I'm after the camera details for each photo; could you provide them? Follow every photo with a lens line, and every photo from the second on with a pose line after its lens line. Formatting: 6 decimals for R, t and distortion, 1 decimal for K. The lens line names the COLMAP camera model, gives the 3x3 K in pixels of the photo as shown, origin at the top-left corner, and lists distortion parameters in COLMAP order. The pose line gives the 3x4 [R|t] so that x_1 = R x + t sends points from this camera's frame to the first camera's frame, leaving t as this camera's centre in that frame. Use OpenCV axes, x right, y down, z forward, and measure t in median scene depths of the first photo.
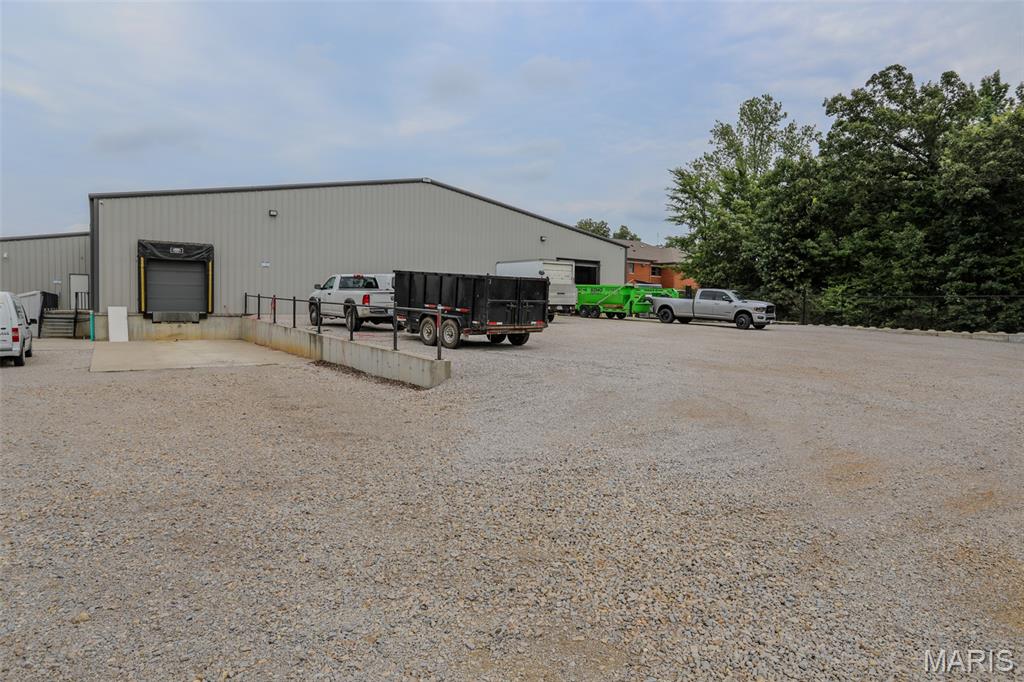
lens RADIAL K [[668.7, 0, 512.0], [0, 668.7, 341.0], [0, 0, 1]] dist [-0.003449, 0.000658]
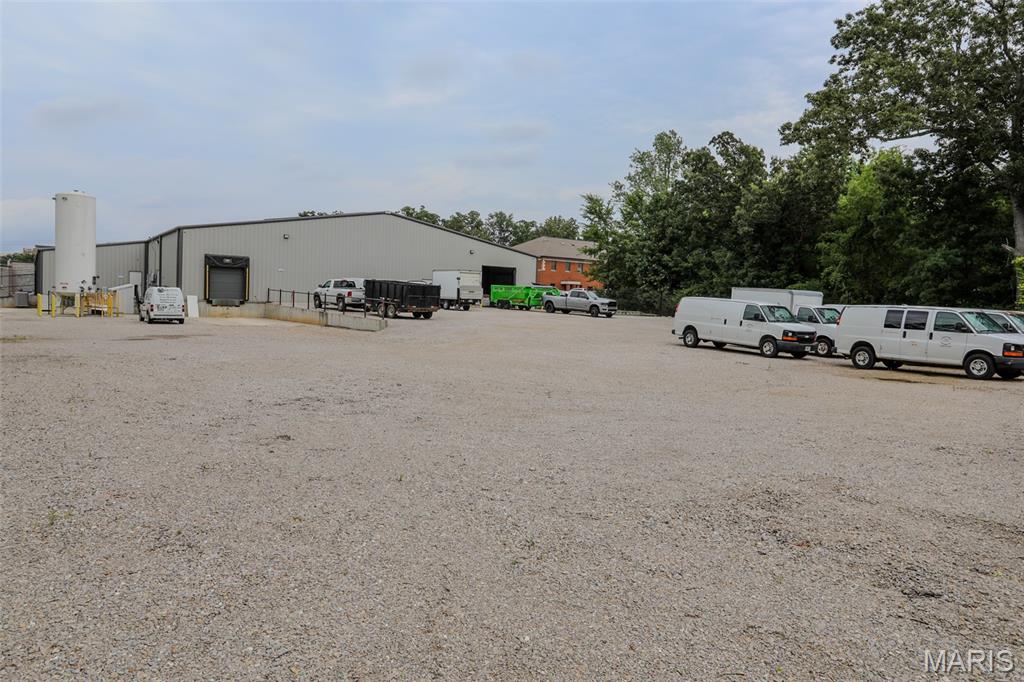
lens RADIAL K [[754.8, 0, 512.0], [0, 754.8, 341.0], [0, 0, 1]] dist [0.002353, -0.000155]
pose [[0.999690, 0.015100, 0.019804, 0.140281], [-0.015112, 0.999886, 0.000465, 0.043947], [-0.019795, -0.000764, 0.999804, -0.802401]]
